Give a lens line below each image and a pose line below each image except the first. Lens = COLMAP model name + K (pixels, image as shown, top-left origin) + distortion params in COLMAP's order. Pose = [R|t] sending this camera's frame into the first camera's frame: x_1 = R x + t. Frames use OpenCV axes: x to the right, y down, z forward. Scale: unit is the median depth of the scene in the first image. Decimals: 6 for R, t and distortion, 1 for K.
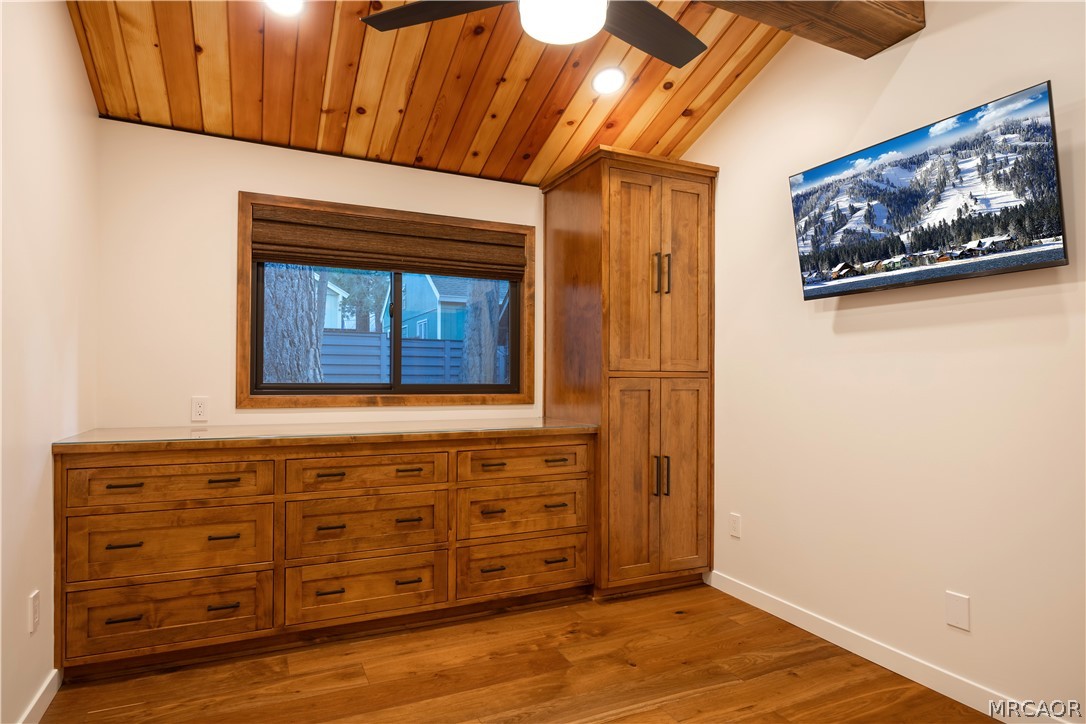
lens RADIAL K [[591.6, 0, 580.8], [0, 591.6, 374.4], [0, 0, 1]] dist [-0.011372, 0.002283]
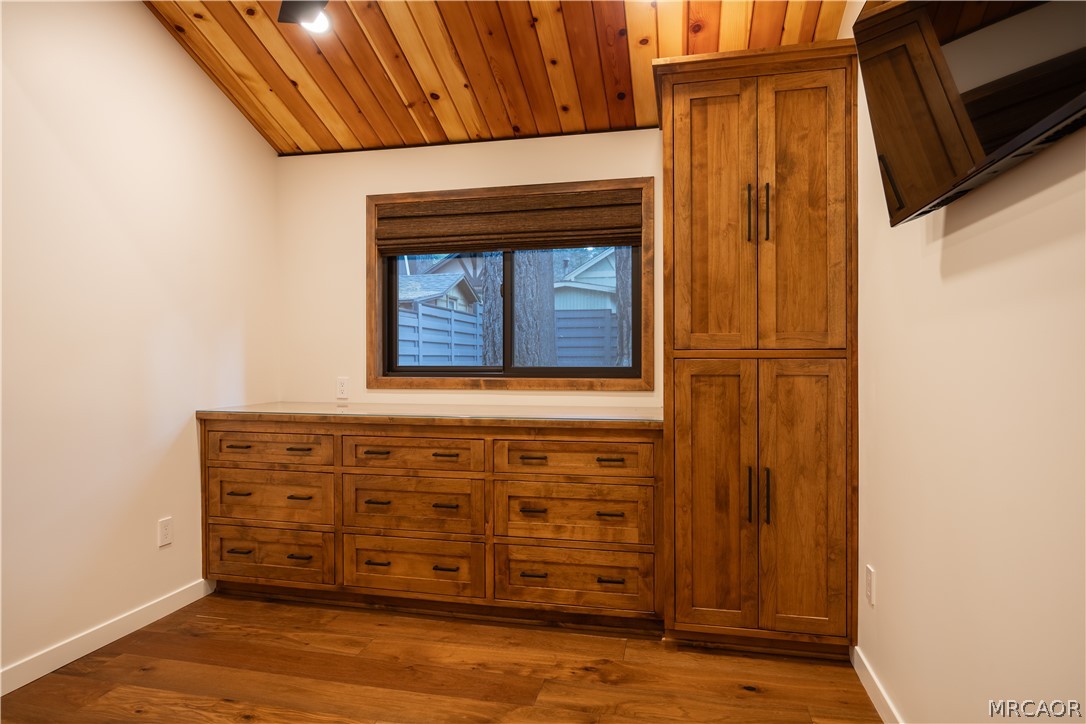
lens RADIAL K [[644.0, 0, 542.9], [0, 644.0, 364.6], [0, 0, 1]] dist [-0.001074, -0.008877]
pose [[0.781393, -0.001627, -0.624037, 0.449908], [0.009644, 0.999909, 0.009469, 0.003417], [0.623965, -0.013417, 0.781337, 0.242440]]
